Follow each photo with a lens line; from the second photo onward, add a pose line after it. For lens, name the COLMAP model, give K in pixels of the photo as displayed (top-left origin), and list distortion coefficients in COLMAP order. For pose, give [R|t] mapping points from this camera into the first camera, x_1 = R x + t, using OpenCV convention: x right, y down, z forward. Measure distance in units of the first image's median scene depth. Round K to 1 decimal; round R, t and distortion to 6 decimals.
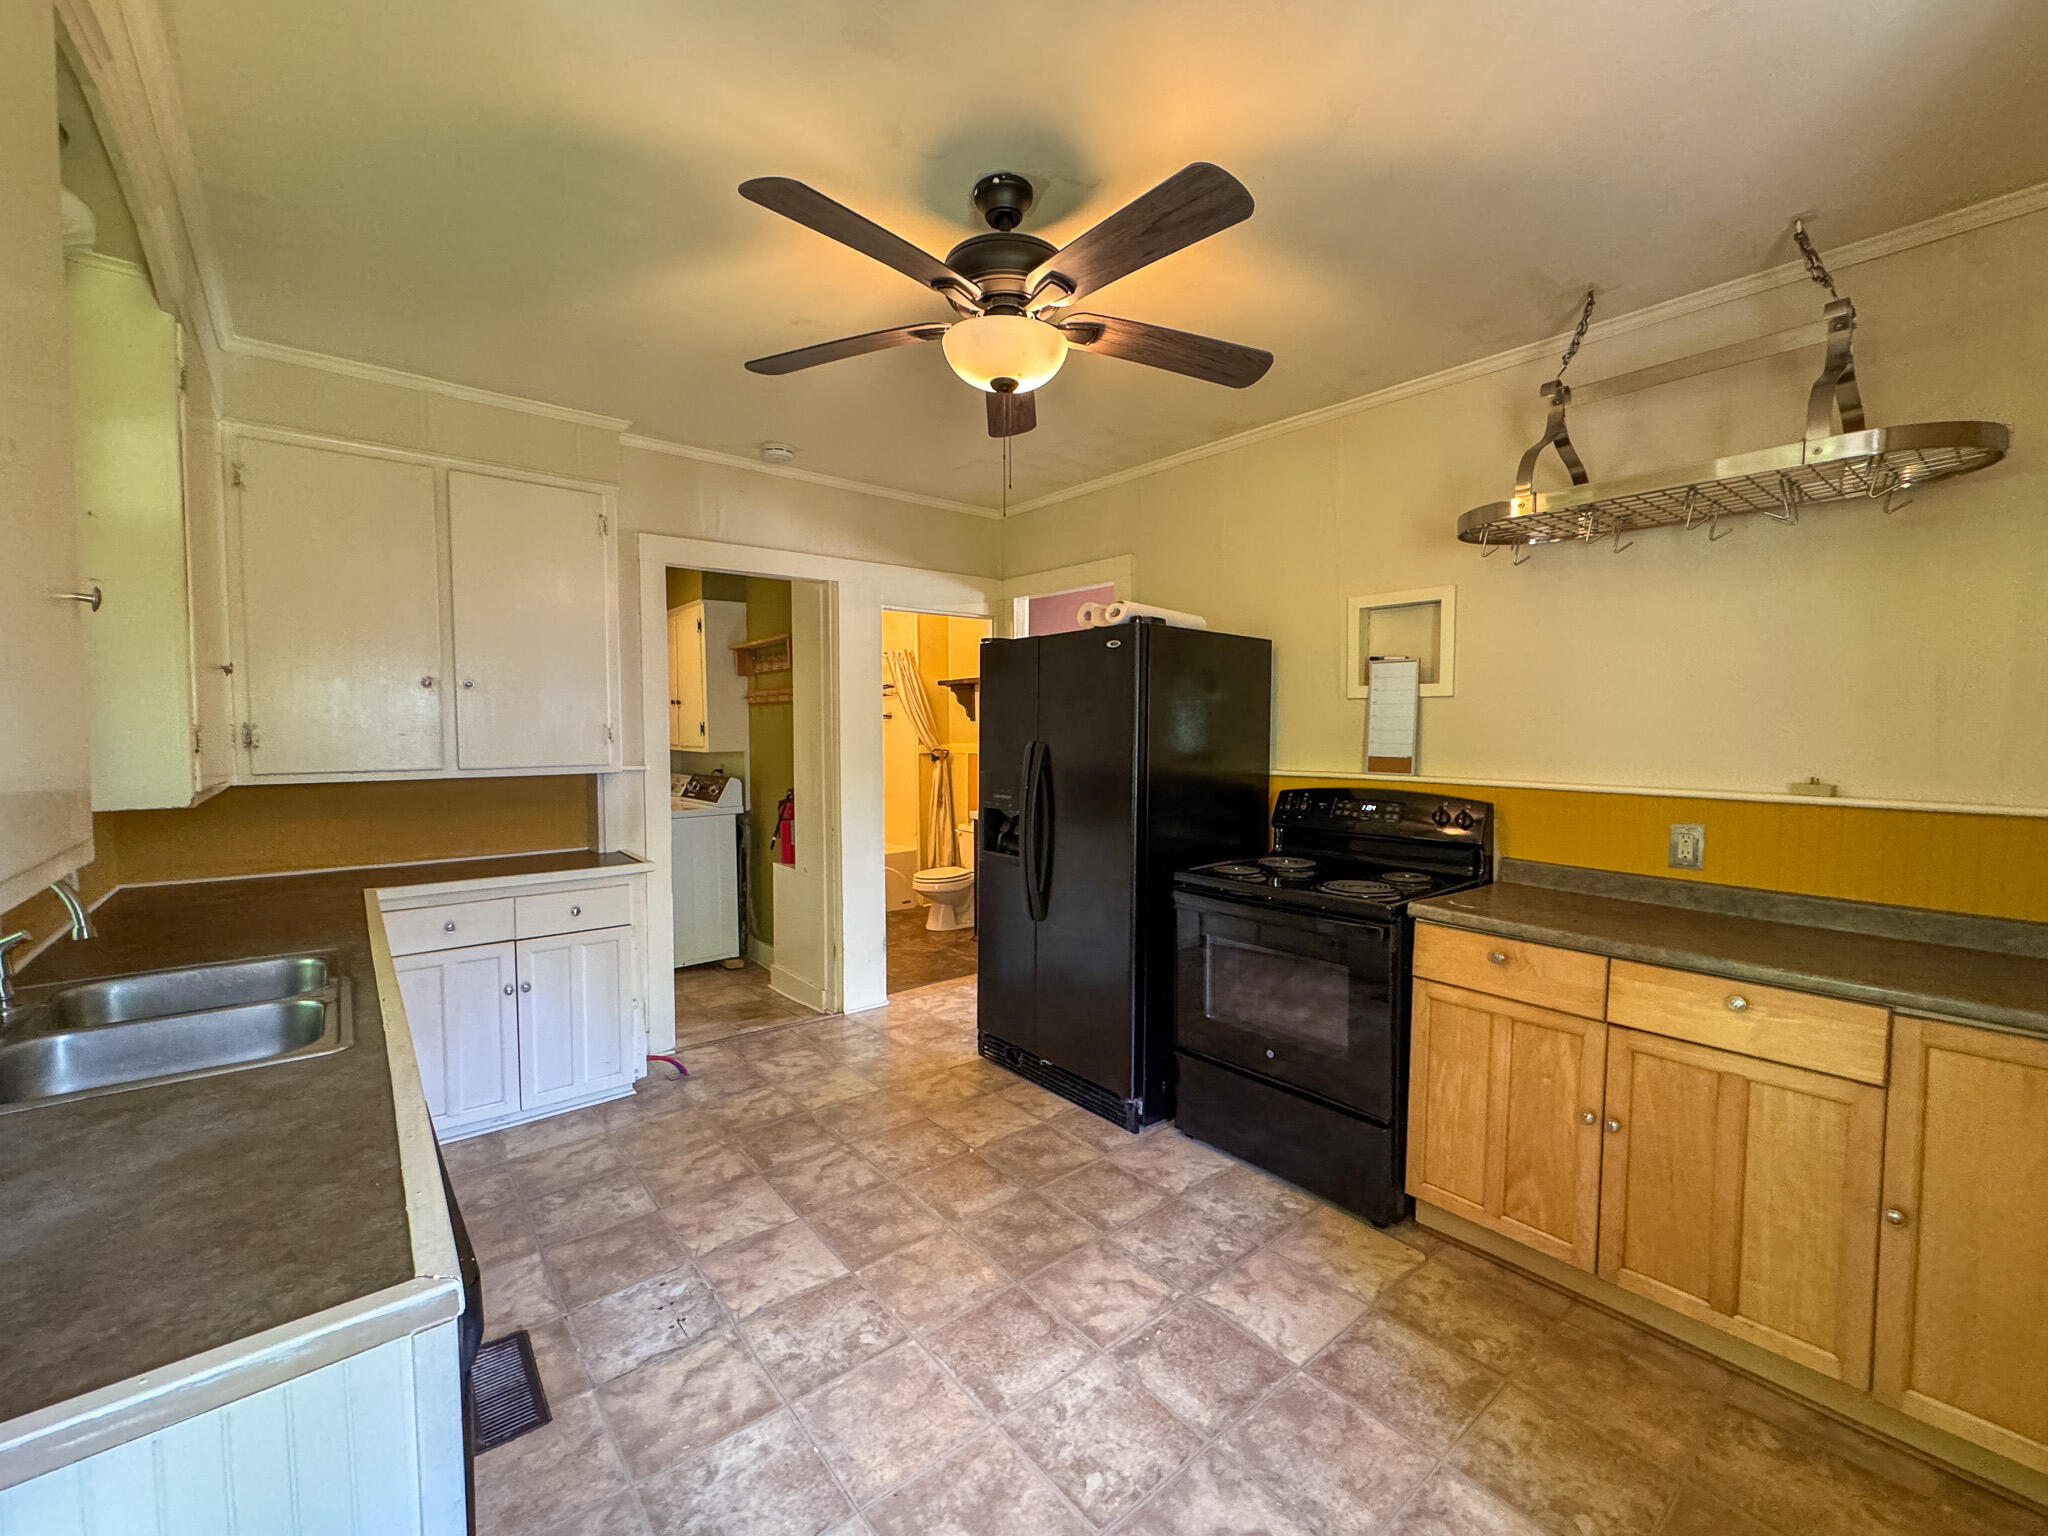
lens RADIAL K [[842.6, 0, 1024.0], [0, 842.6, 768.0], [0, 0, 1]] dist [-0.000102, 0.000159]
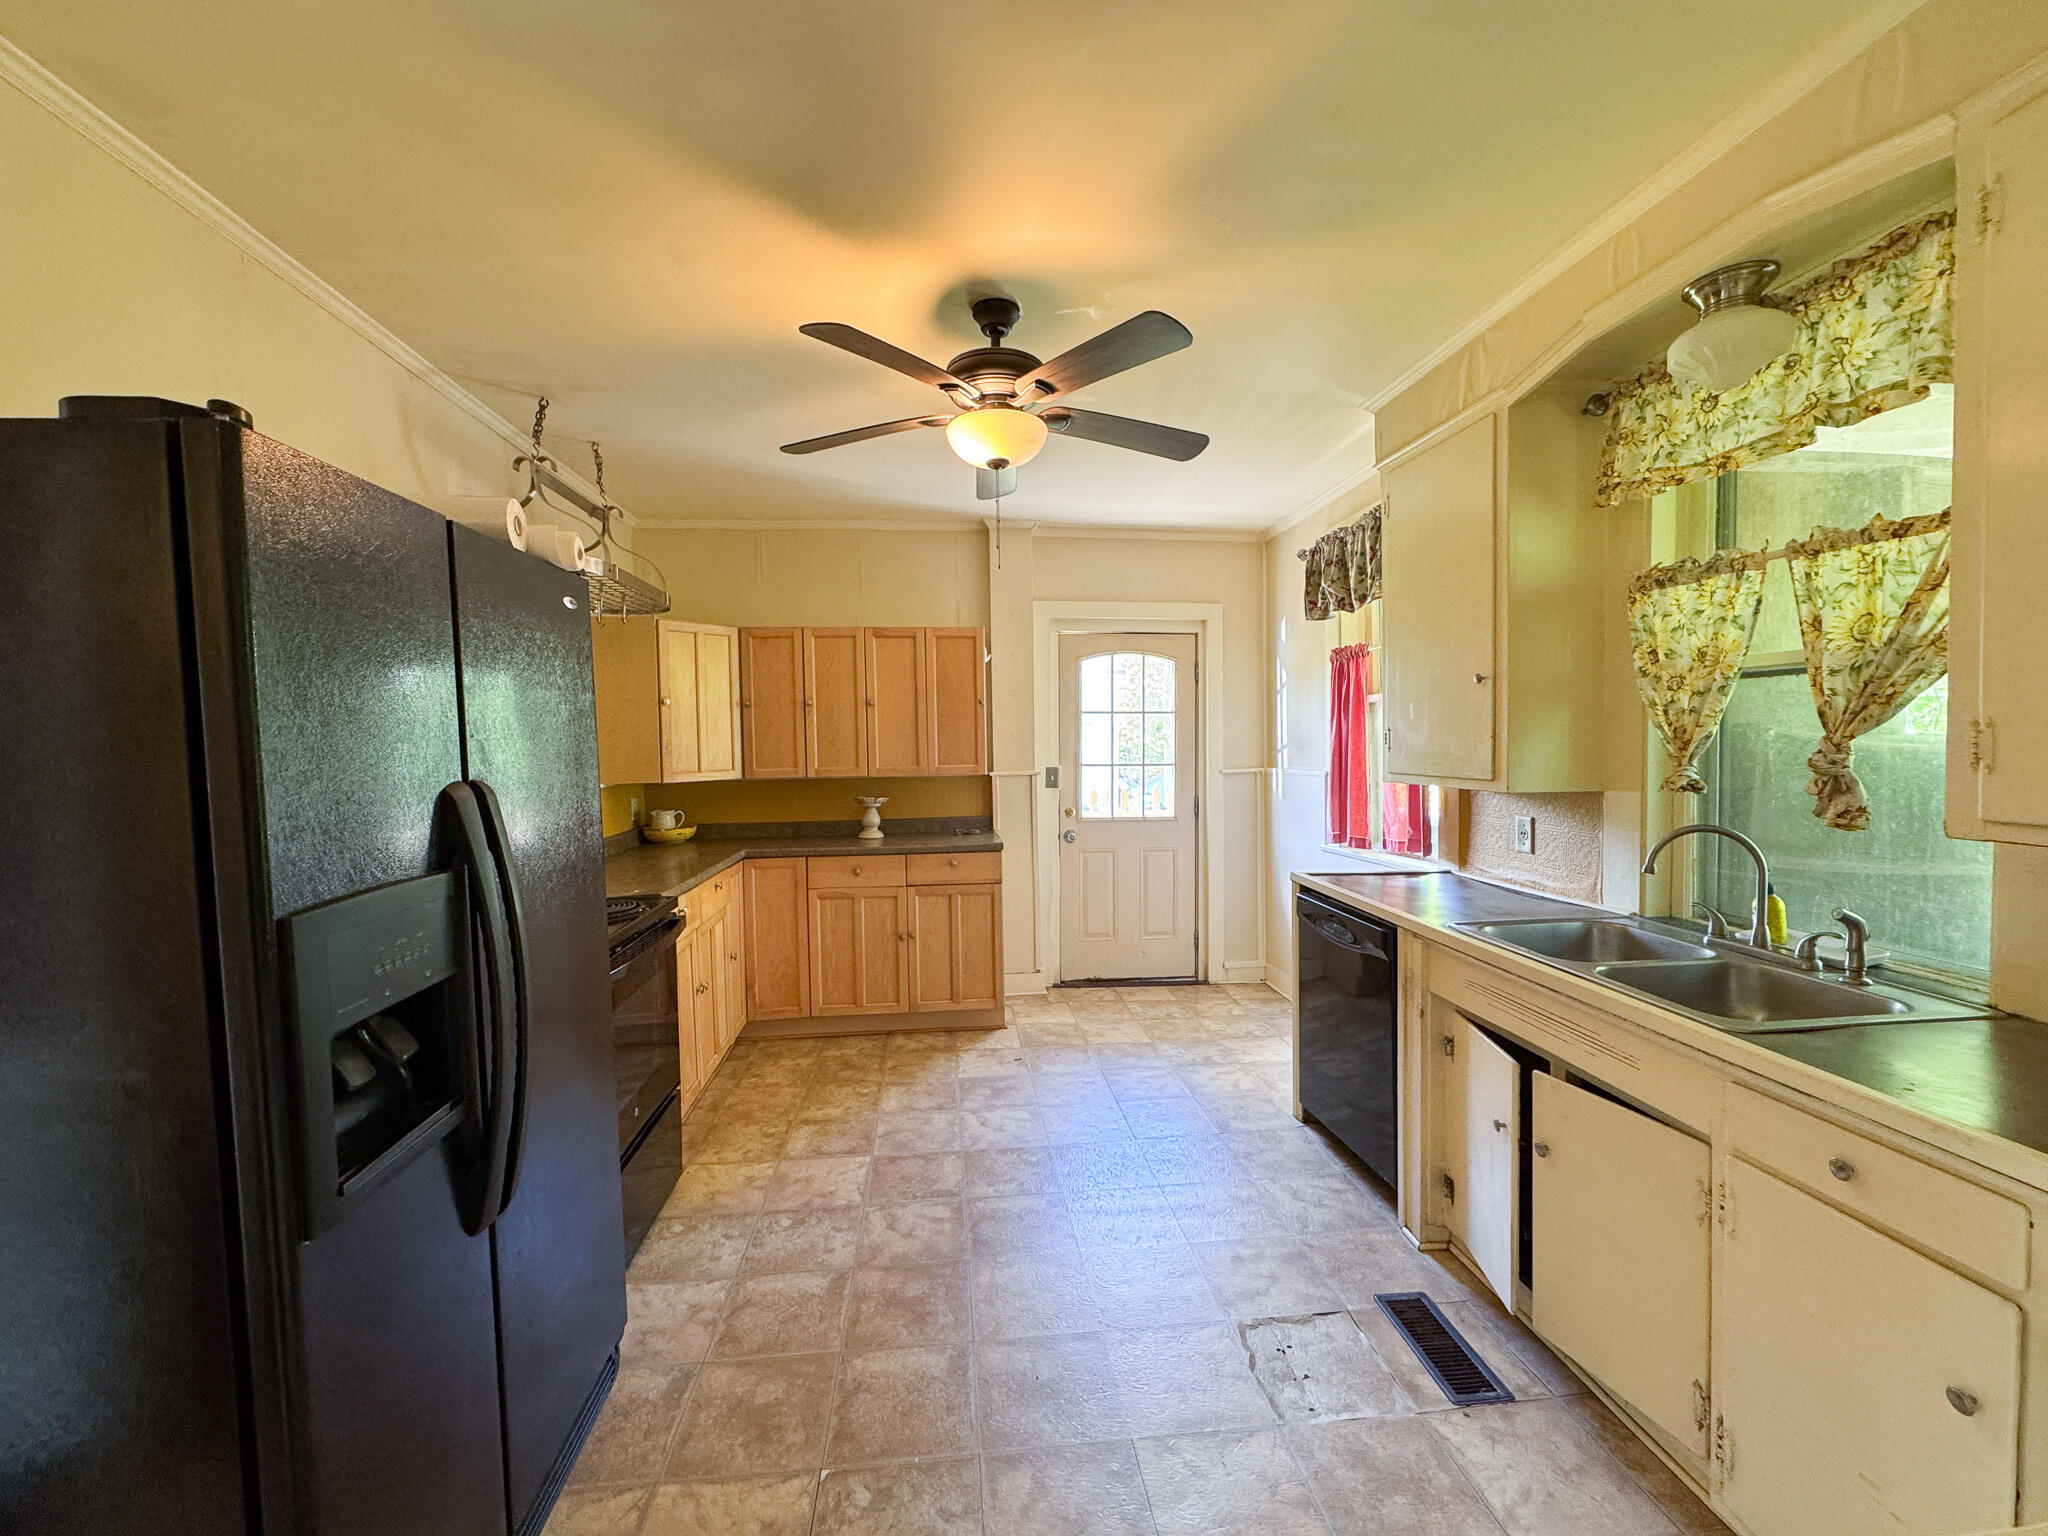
lens RADIAL K [[832.3, 0, 1019.6], [0, 832.3, 772.4], [0, 0, 1]] dist [0.000178, 0.000017]
pose [[-0.834122, -0.009349, 0.551501, -0.557984], [0.042284, 0.995830, 0.080835, -0.075698], [-0.549957, 0.090746, -0.830249, 1.562301]]
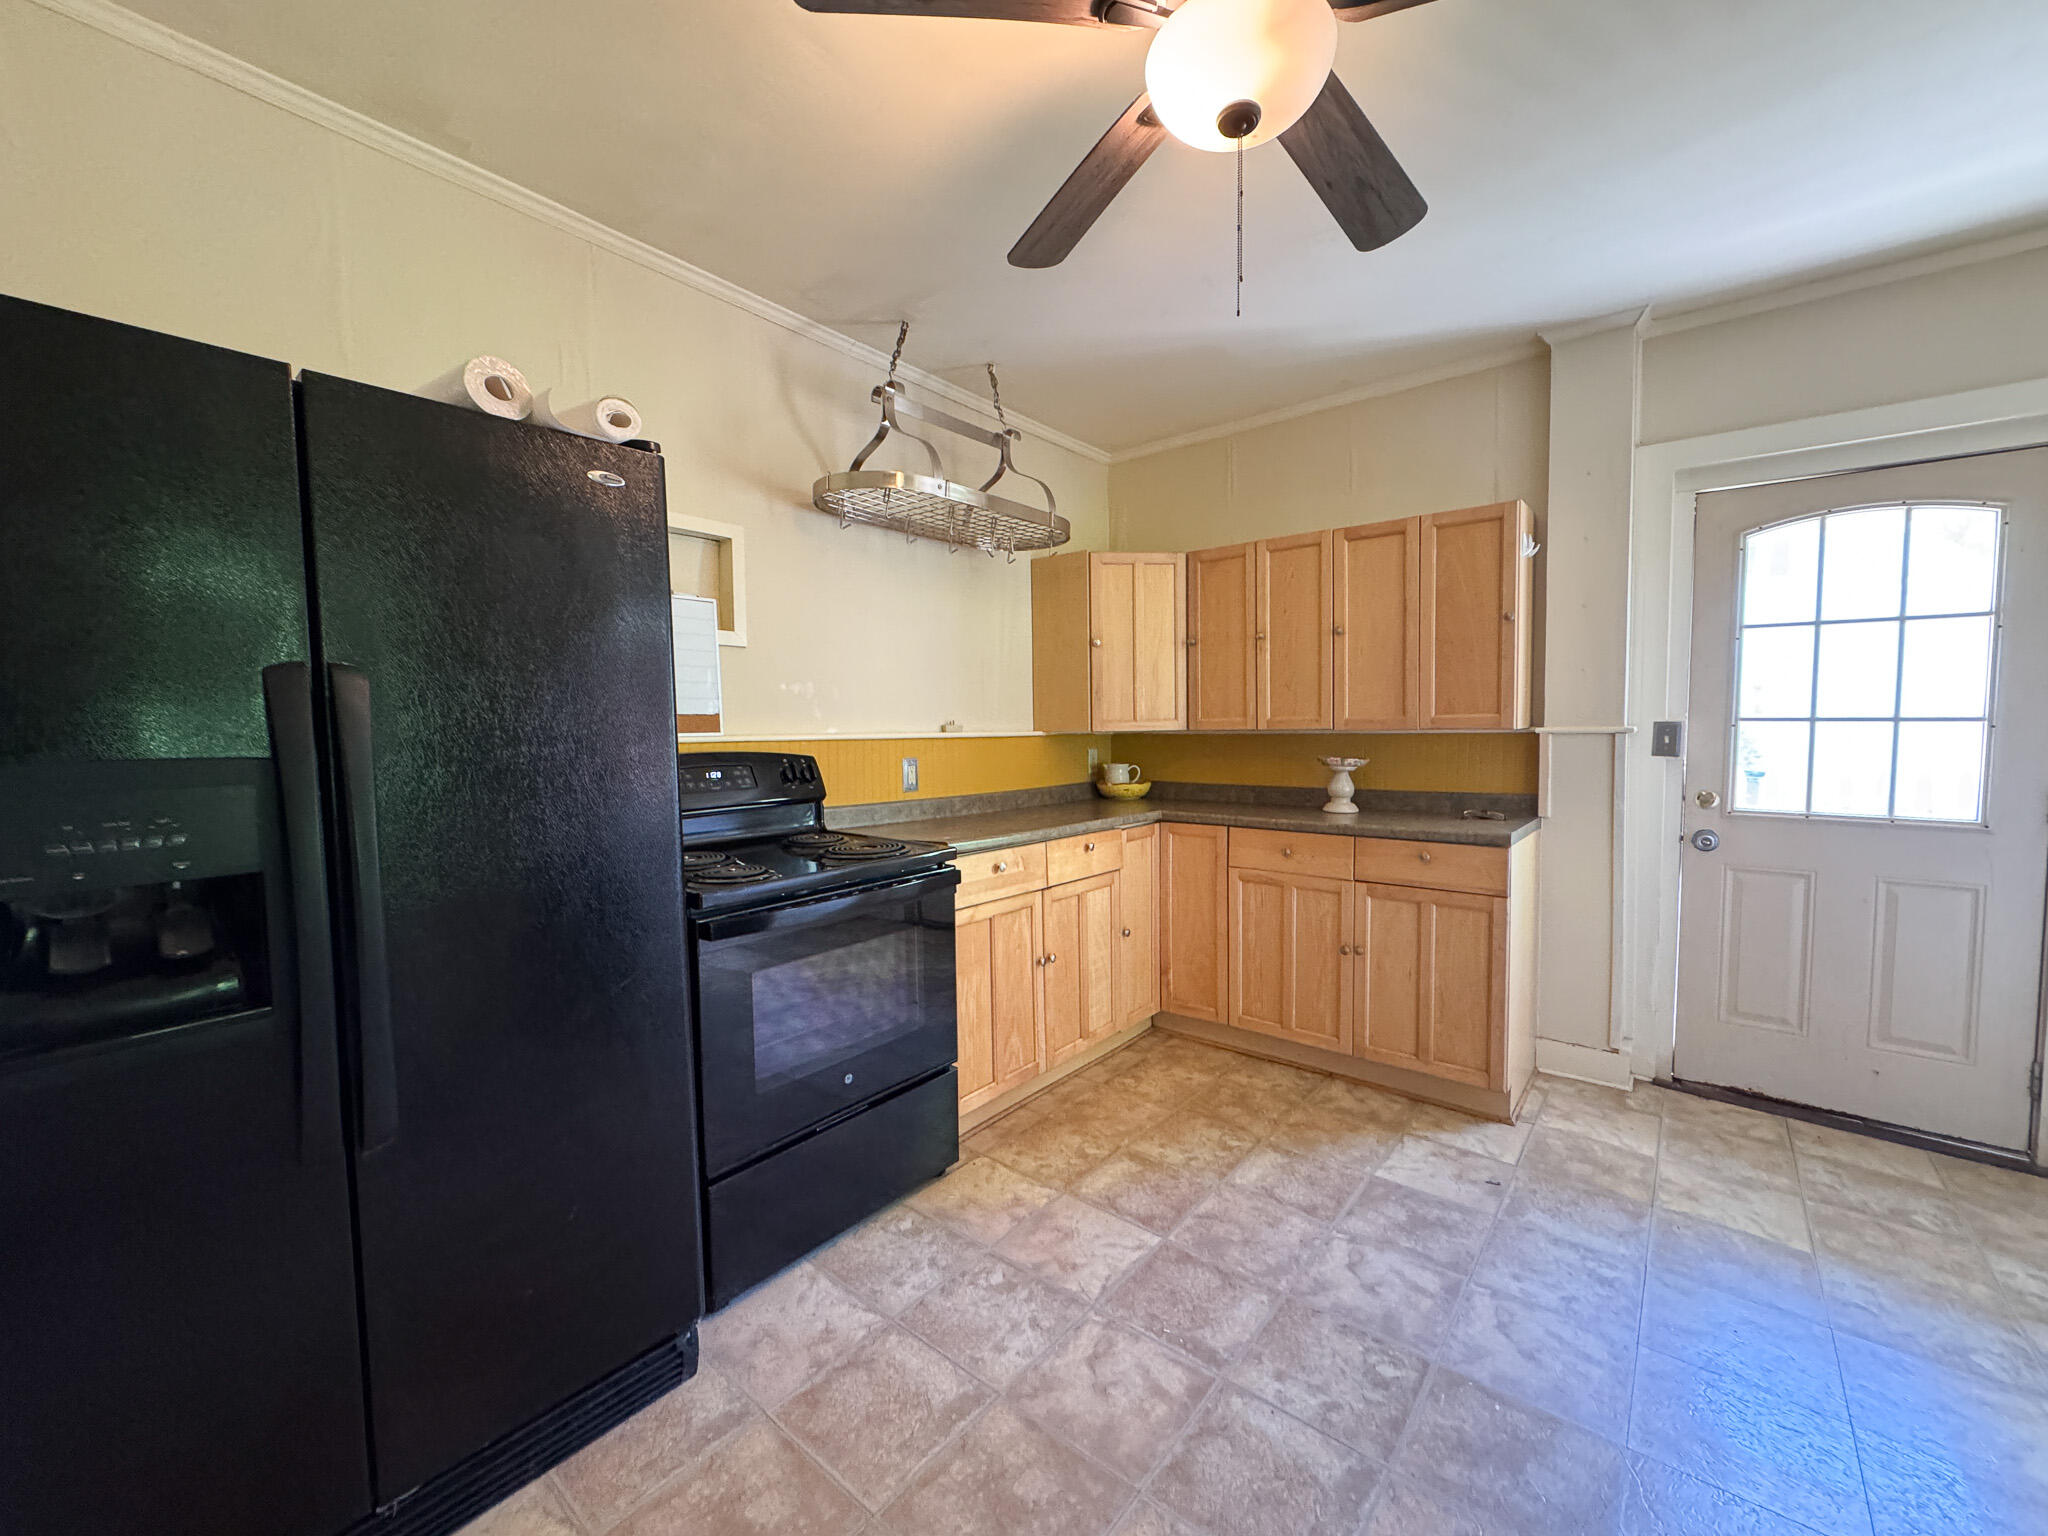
lens RADIAL K [[822.1, 0, 1017.8], [0, 822.1, 767.1], [0, 0, 1]] dist [-0.001198, 0.000146]
pose [[-0.189357, -0.048871, 0.980691, -0.510191], [0.059285, 0.996370, 0.061099, 0.010041], [-0.980117, 0.069709, -0.185773, 1.025296]]
